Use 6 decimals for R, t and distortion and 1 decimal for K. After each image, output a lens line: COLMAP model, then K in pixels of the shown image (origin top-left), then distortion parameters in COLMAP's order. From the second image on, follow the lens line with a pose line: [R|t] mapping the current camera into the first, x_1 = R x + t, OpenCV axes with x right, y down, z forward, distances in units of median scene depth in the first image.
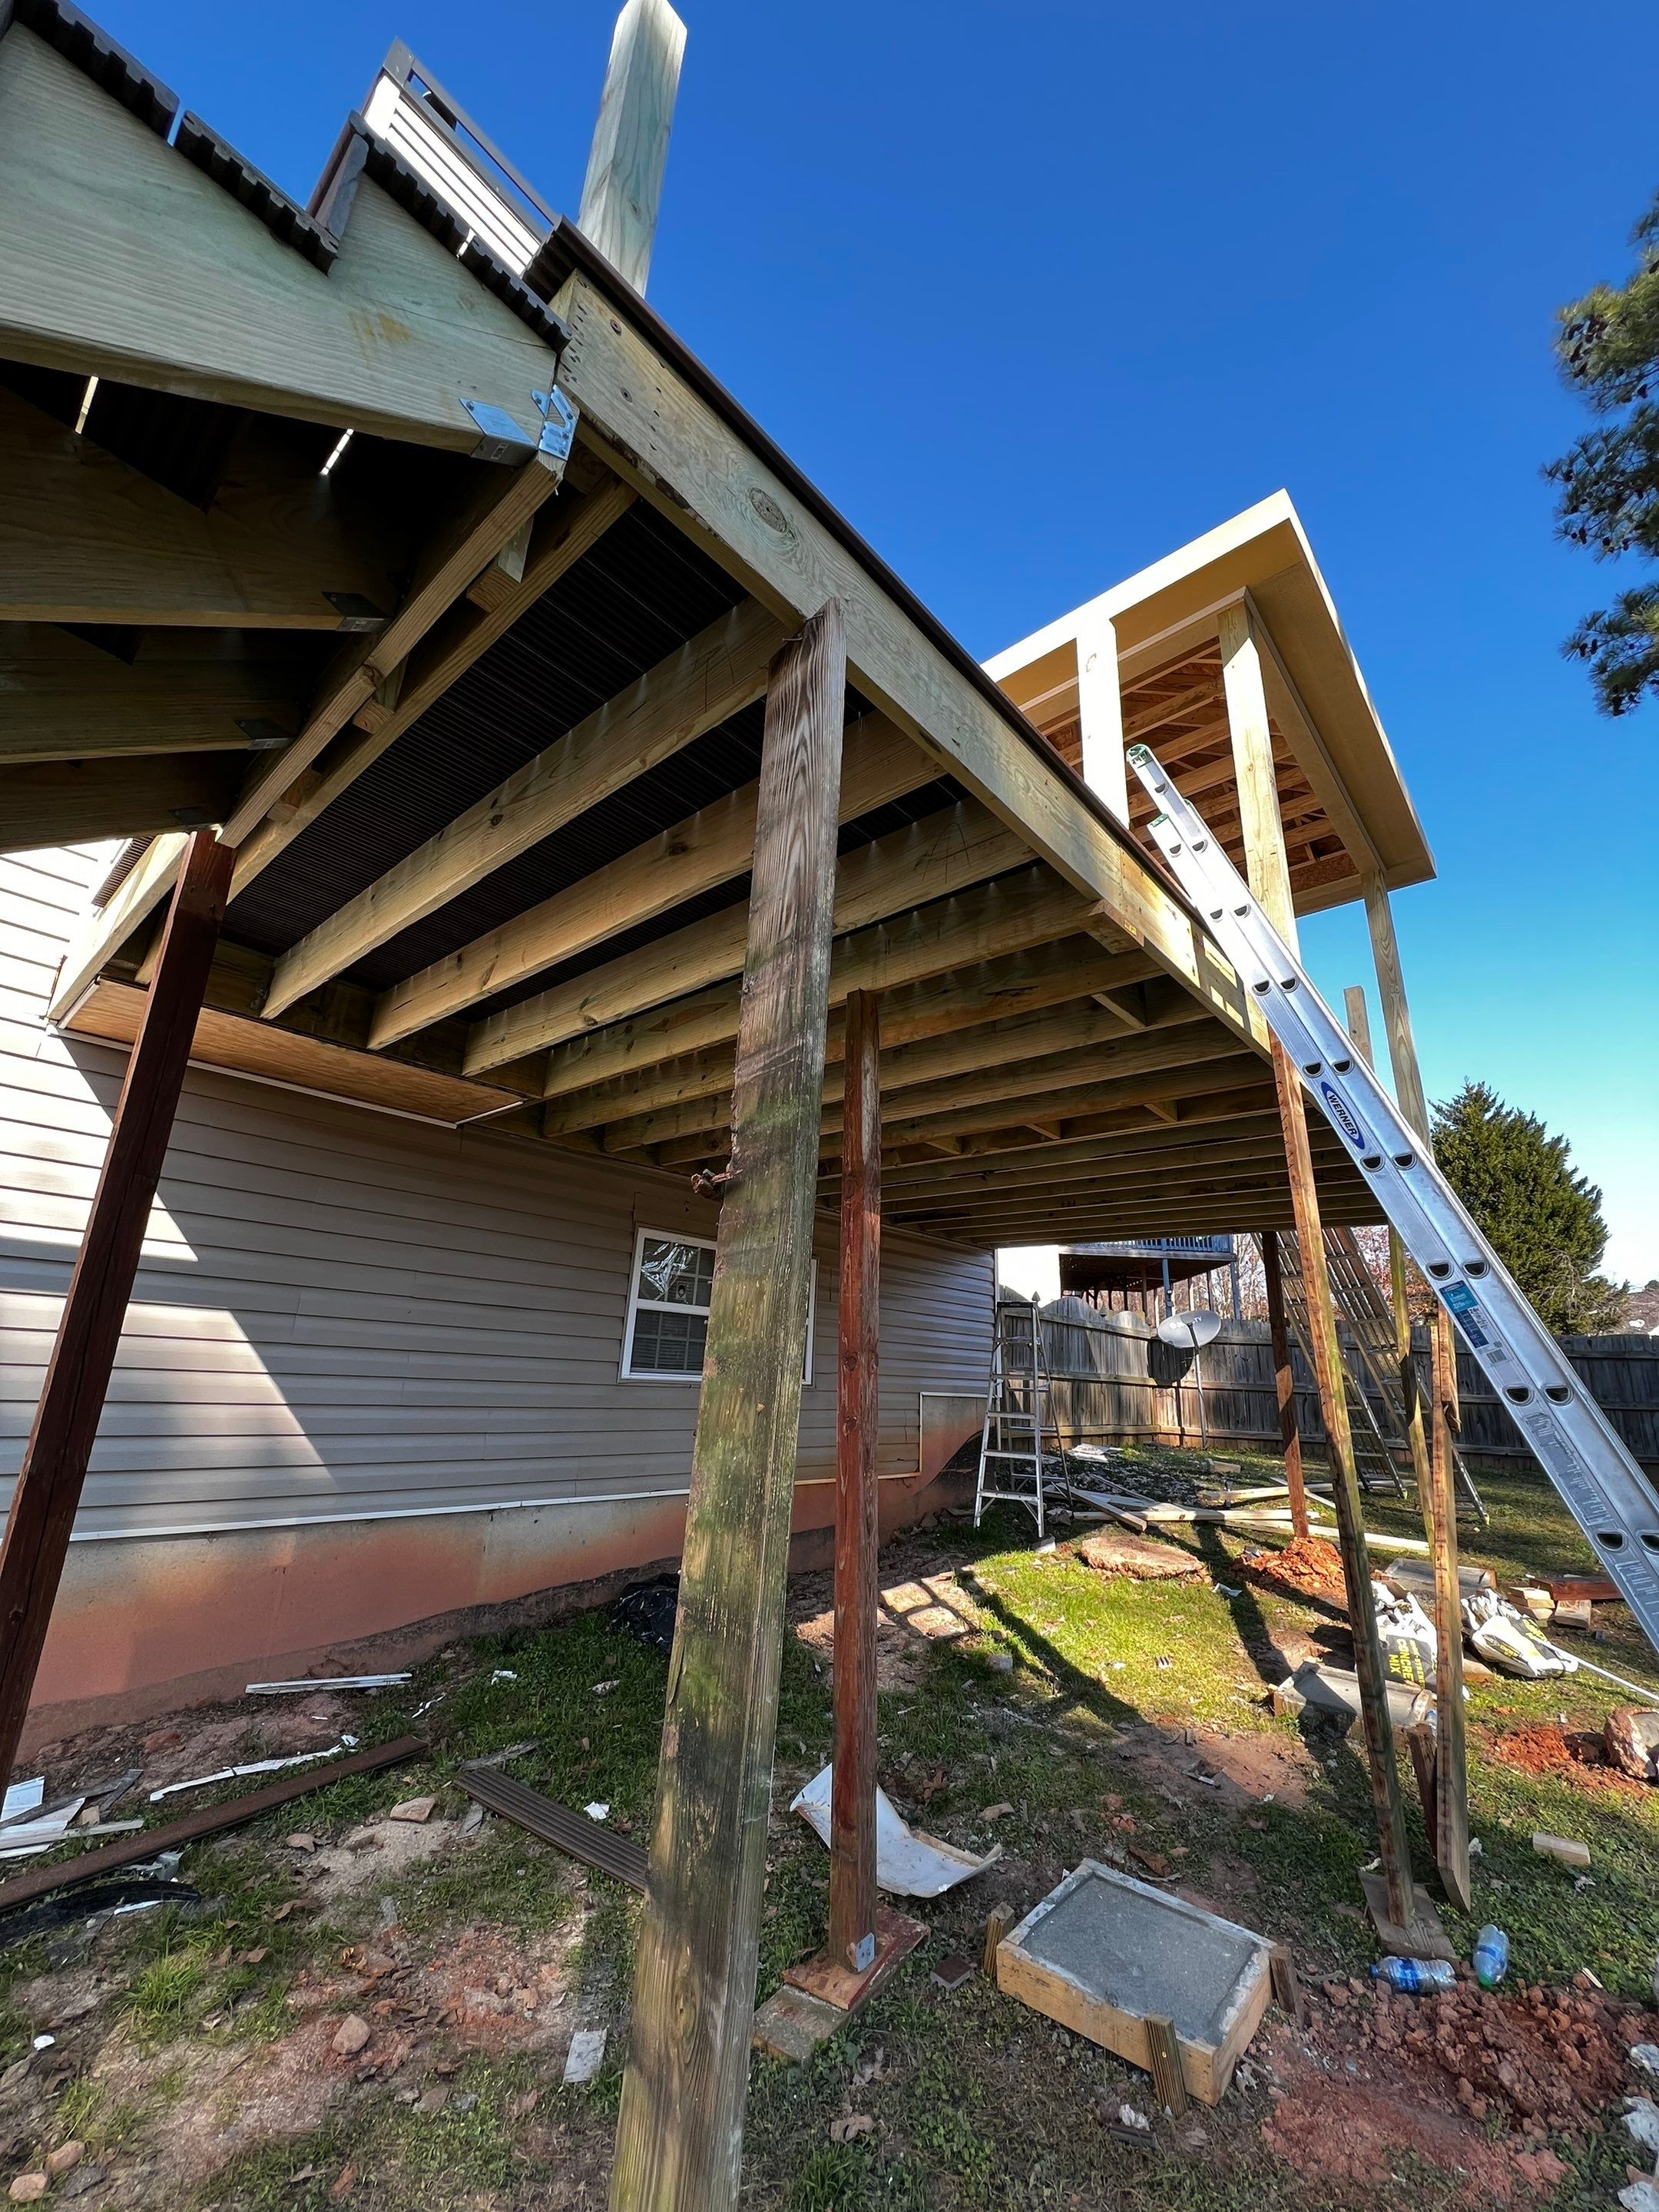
lens RADIAL K [[871.2, 0, 818.9], [0, 871.2, 1079.4], [0, 0, 1]] dist [-0.010184, -0.000223]
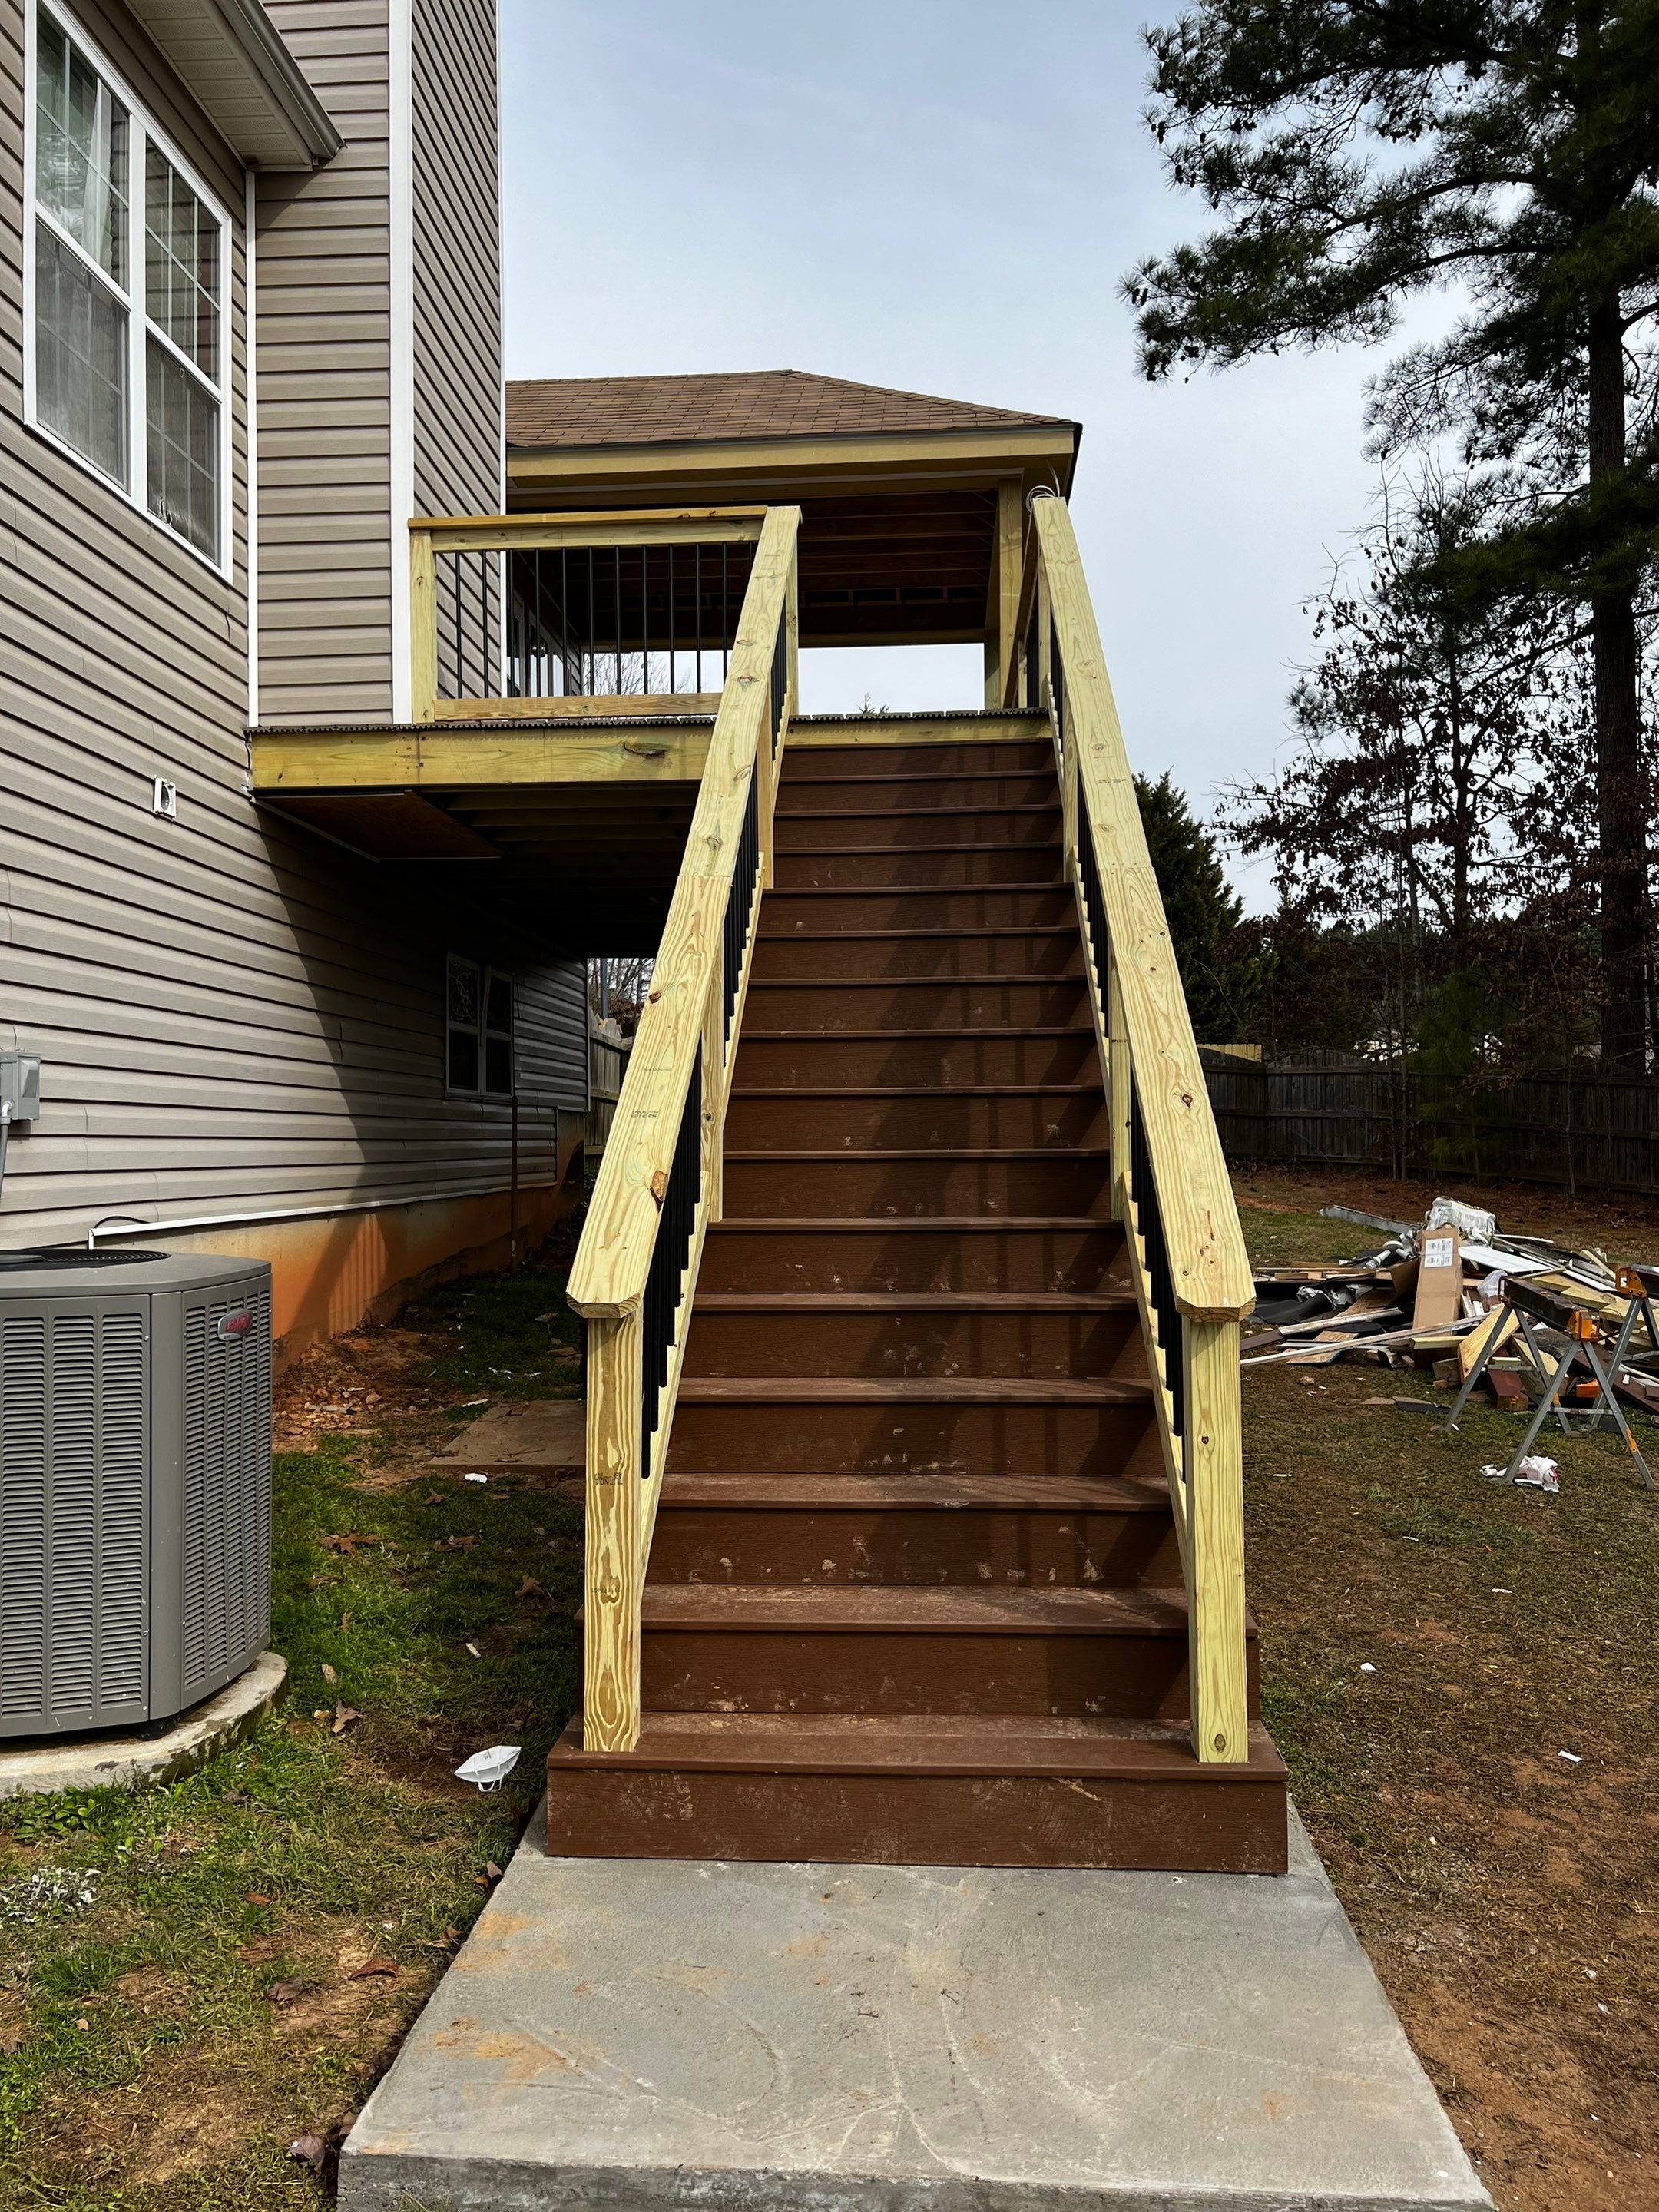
lens RADIAL K [[1632.1, 0, 828.3], [0, 1632.1, 1107.2], [0, 0, 1]] dist [-0.002128, -0.003819]
pose [[0.785041, -0.043842, 0.617890, -0.432260], [-0.149885, 0.954407, 0.258151, -0.088037], [-0.601036, -0.295271, 0.742678, -0.301092]]
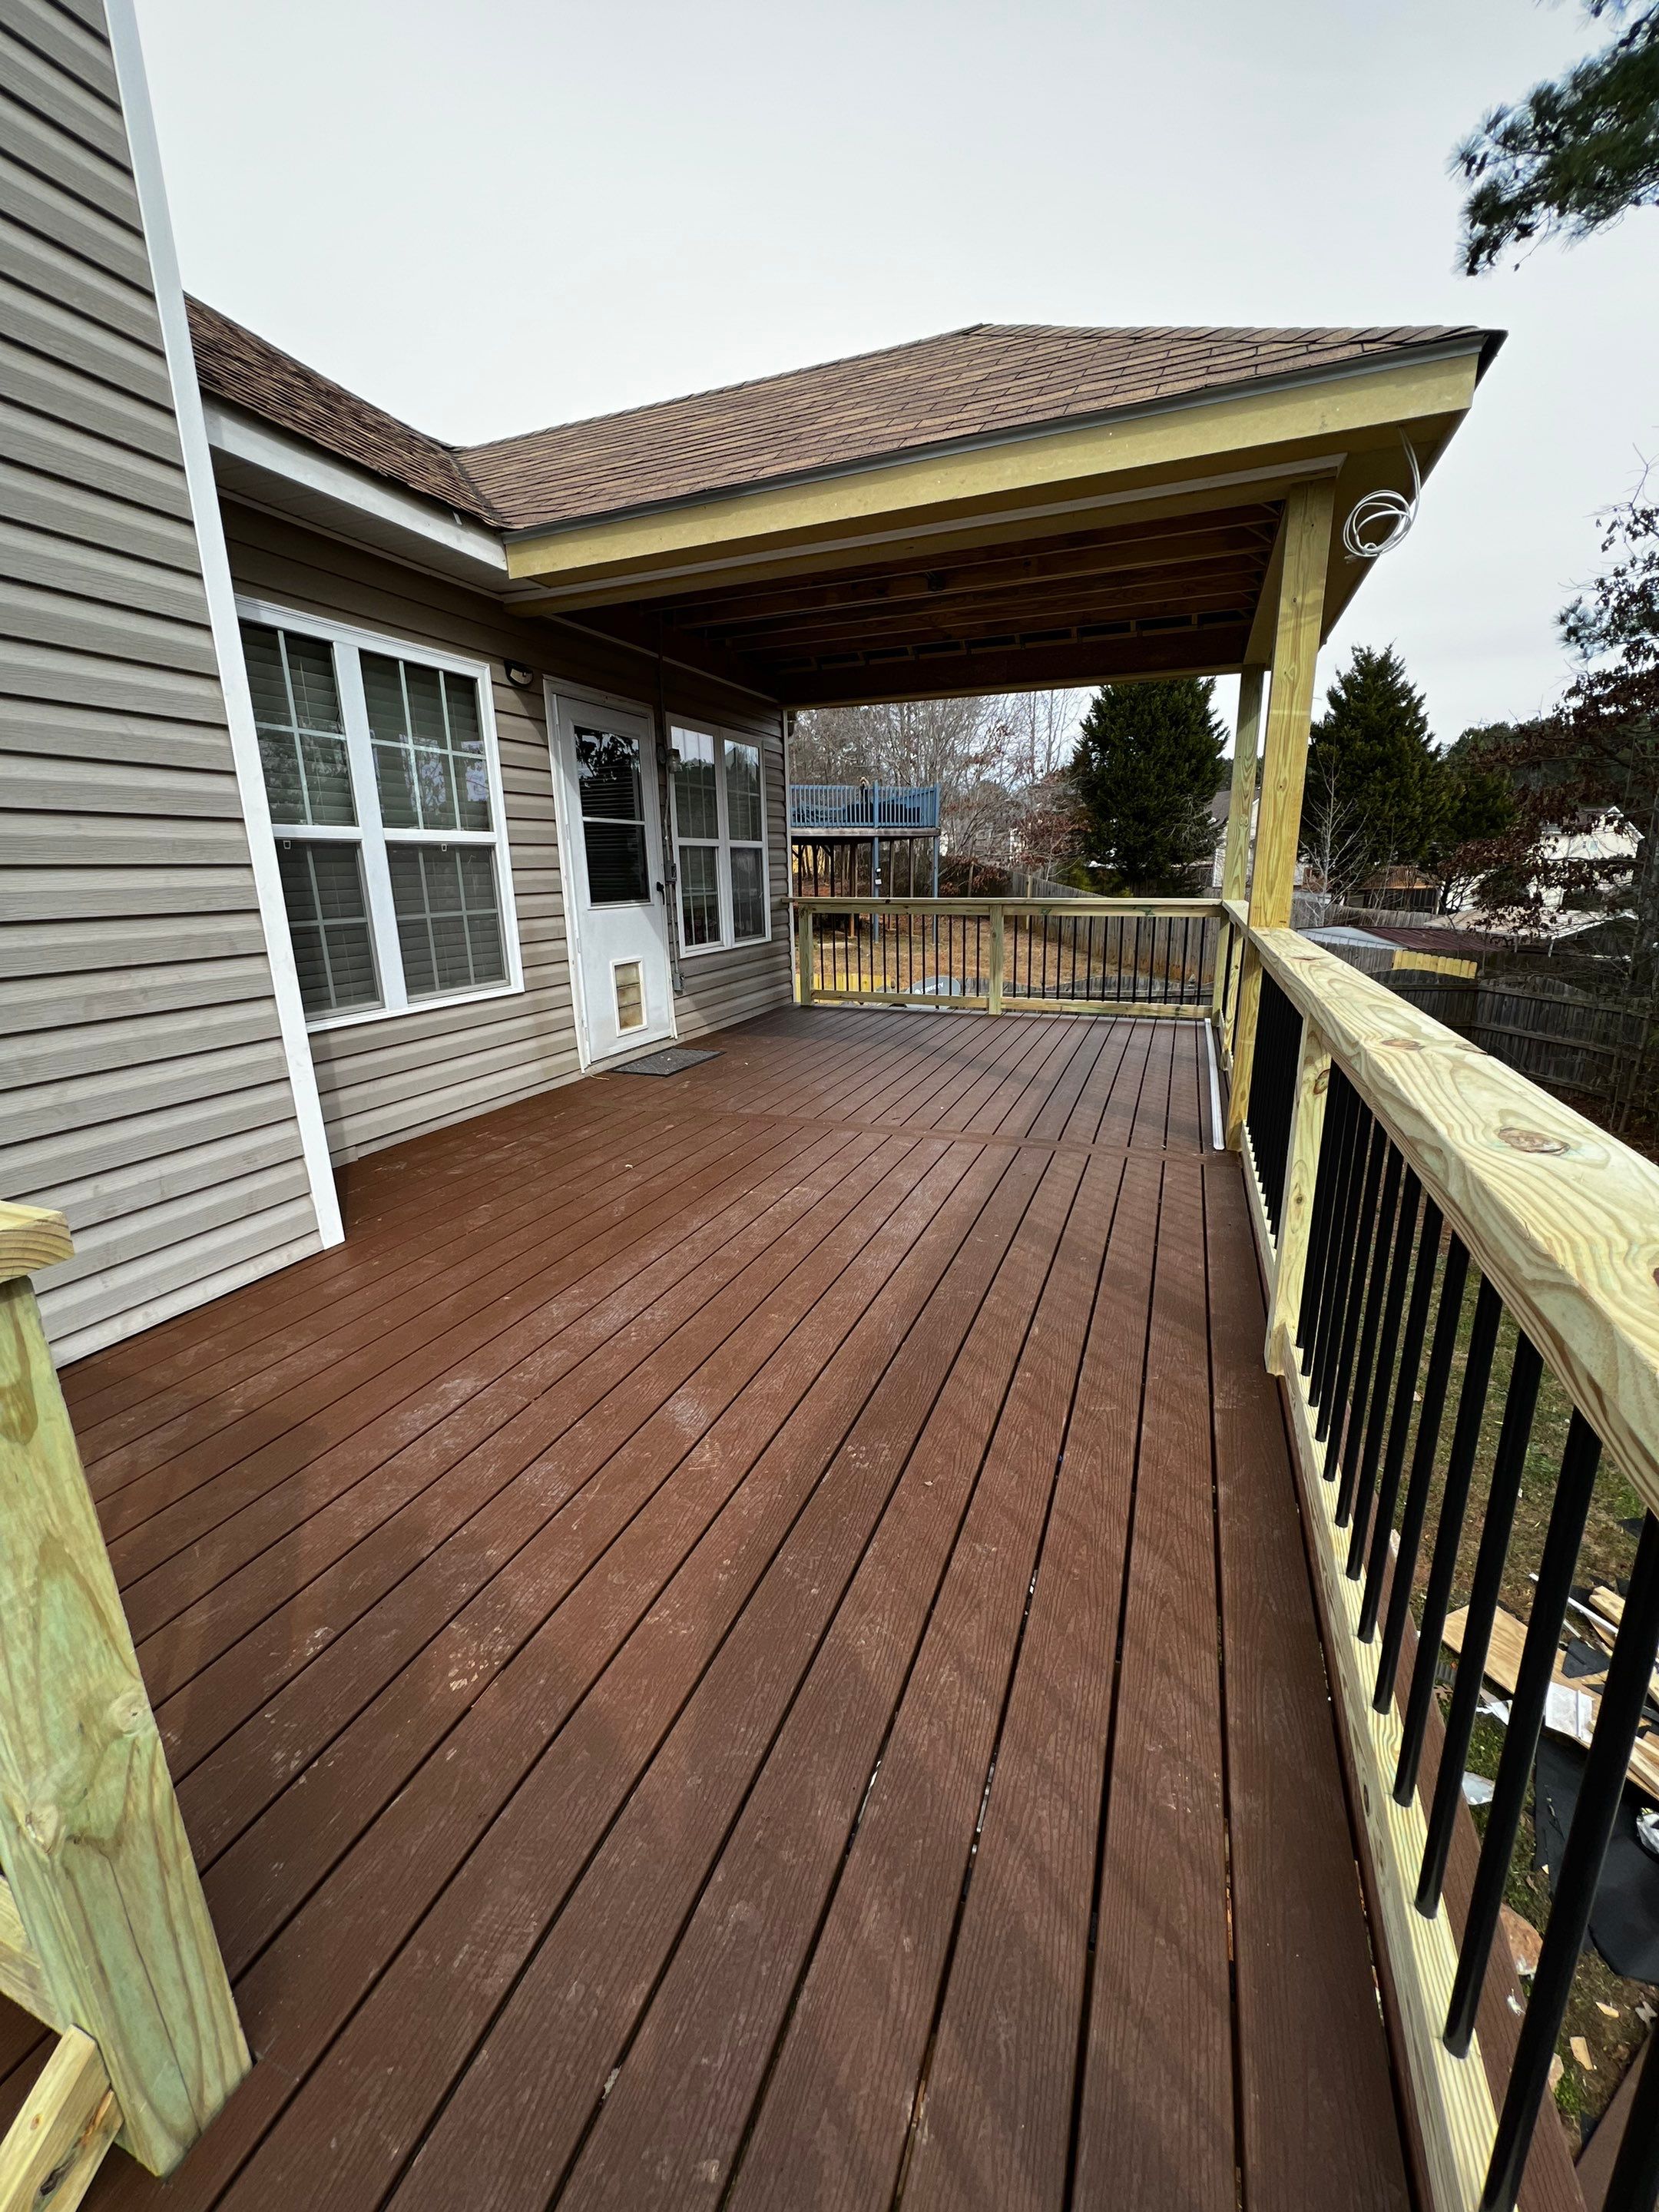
lens RADIAL K [[881.4, 0, 833.8], [0, 881.4, 1095.1], [0, 0, 1]] dist [-0.002064, -0.000025]
pose [[0.934568, -0.148581, 0.323275, -0.054810], [-0.048933, 0.846310, 0.530439, -0.172340], [-0.352404, -0.511550, 0.783663, 0.129610]]
